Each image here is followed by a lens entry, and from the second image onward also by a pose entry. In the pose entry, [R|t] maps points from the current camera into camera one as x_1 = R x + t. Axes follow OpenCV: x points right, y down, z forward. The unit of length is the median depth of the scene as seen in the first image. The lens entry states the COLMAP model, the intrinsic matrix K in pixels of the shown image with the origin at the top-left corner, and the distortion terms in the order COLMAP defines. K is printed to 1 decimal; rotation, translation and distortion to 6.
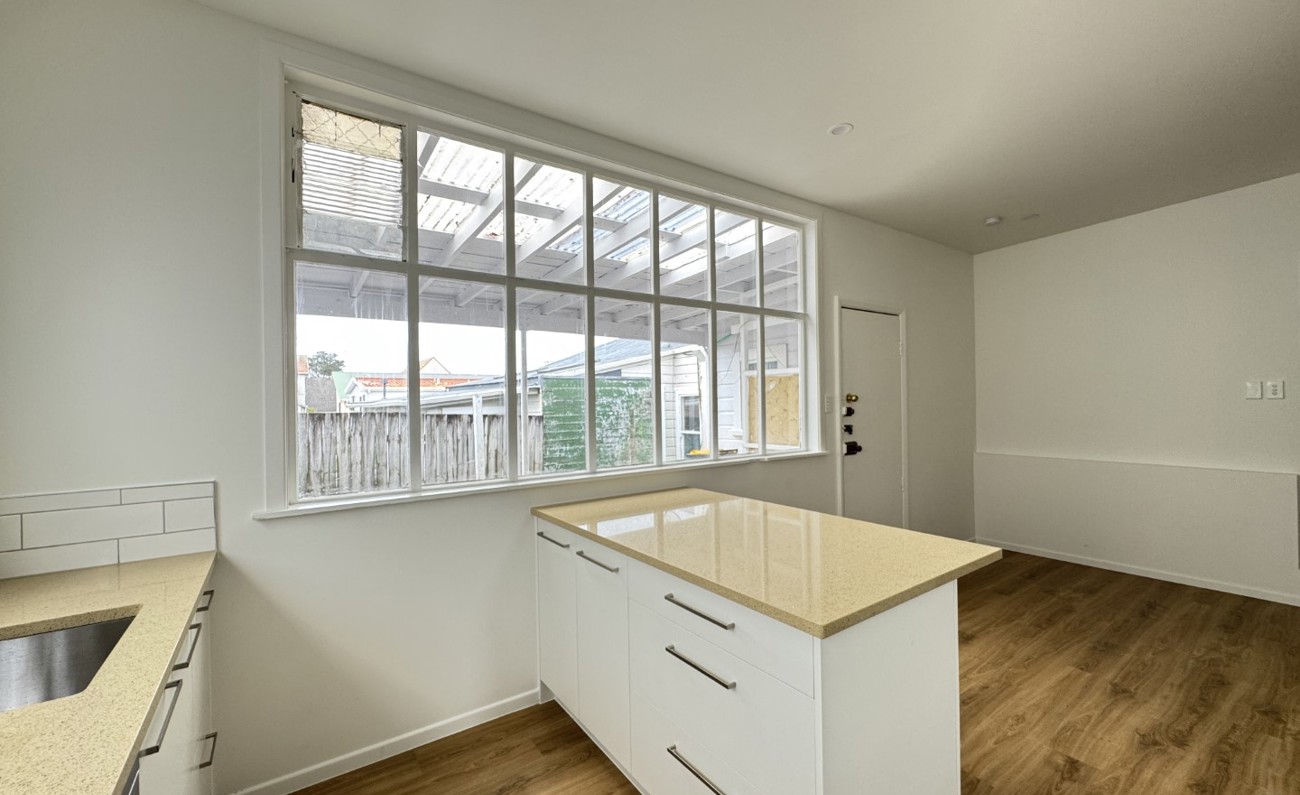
lens RADIAL K [[519.8, 0, 647.6], [0, 519.8, 398.6], [0, 0, 1]] dist [-0.003079, 0.000033]
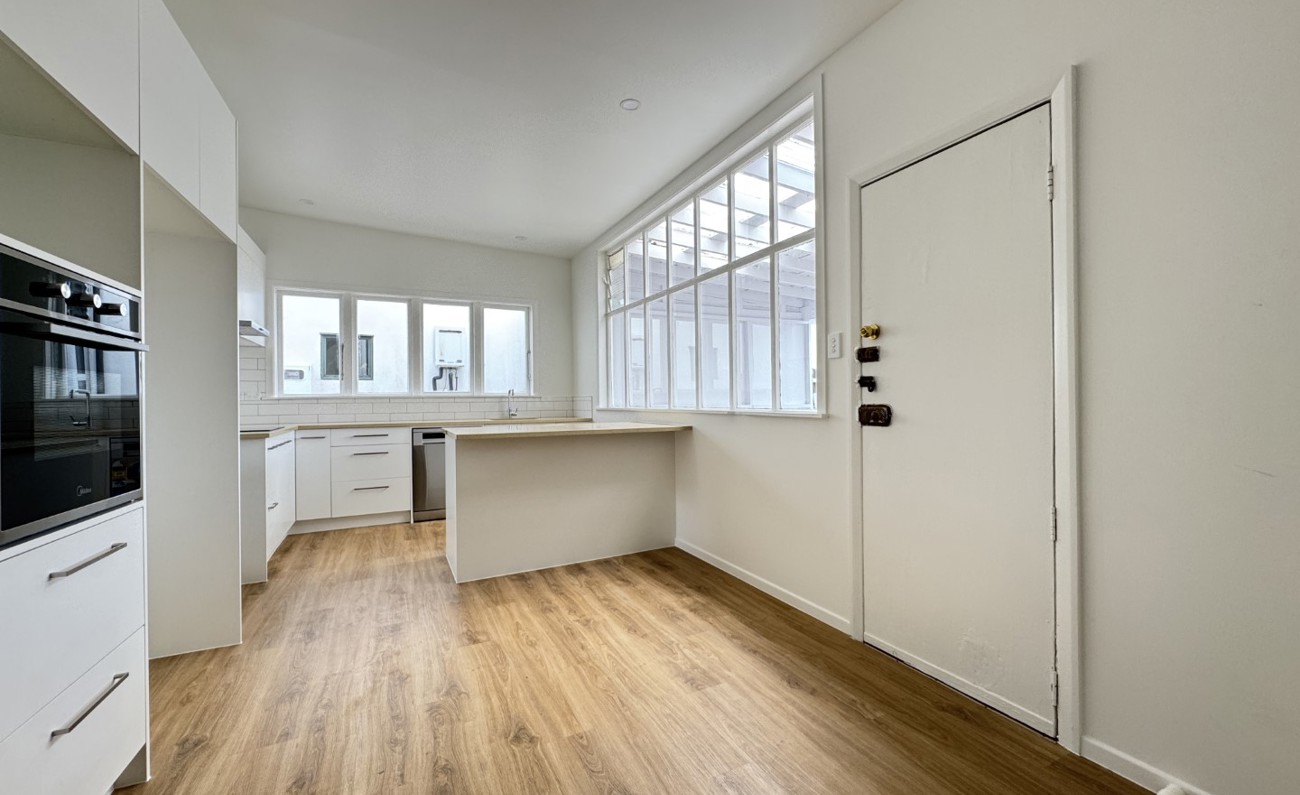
lens RADIAL K [[519.8, 0, 647.6], [0, 519.8, 398.6], [0, 0, 1]] dist [-0.003079, 0.000033]
pose [[-0.148609, 0.012785, -0.988813, 1.630515], [0.014035, 0.999843, 0.010818, 0.105518], [0.988796, -0.012271, -0.148765, 1.323347]]
